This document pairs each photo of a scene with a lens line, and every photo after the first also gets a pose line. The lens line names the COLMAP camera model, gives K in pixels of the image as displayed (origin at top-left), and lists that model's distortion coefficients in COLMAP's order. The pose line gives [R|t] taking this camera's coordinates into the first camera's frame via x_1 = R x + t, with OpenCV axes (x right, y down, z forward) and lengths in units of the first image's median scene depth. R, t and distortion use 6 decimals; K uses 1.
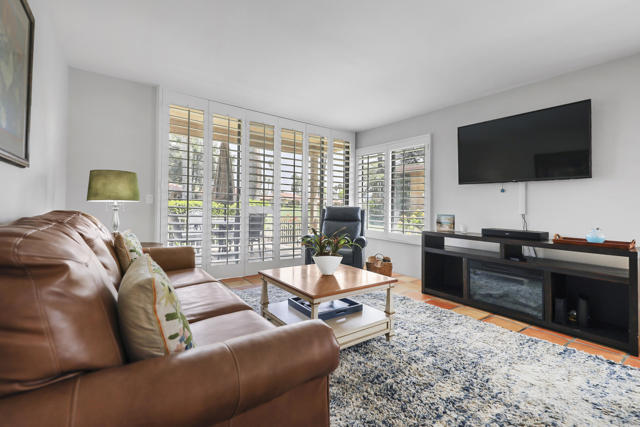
lens RADIAL K [[281.7, 0, 322.5], [0, 281.7, 203.9], [0, 0, 1]] dist [0.023249, -0.003891]
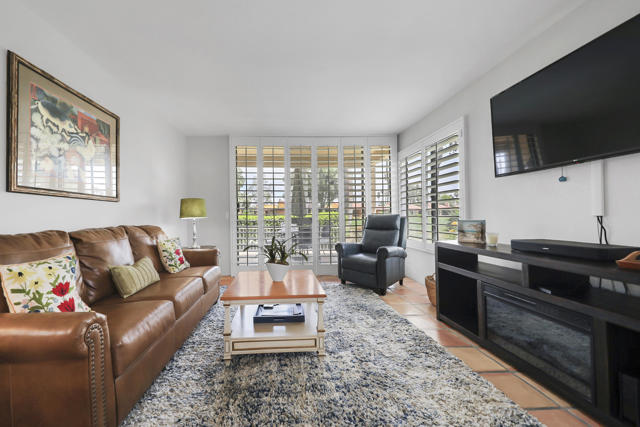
lens RADIAL K [[244.1, 0, 291.4], [0, 244.1, 215.8], [0, 0, 1]] dist [0.004253, -0.001017]
pose [[0.822455, -0.040005, -0.567422, 0.451968], [0.040744, 0.999105, -0.011384, 0.015749], [0.567370, -0.013756, 0.823348, 0.220819]]
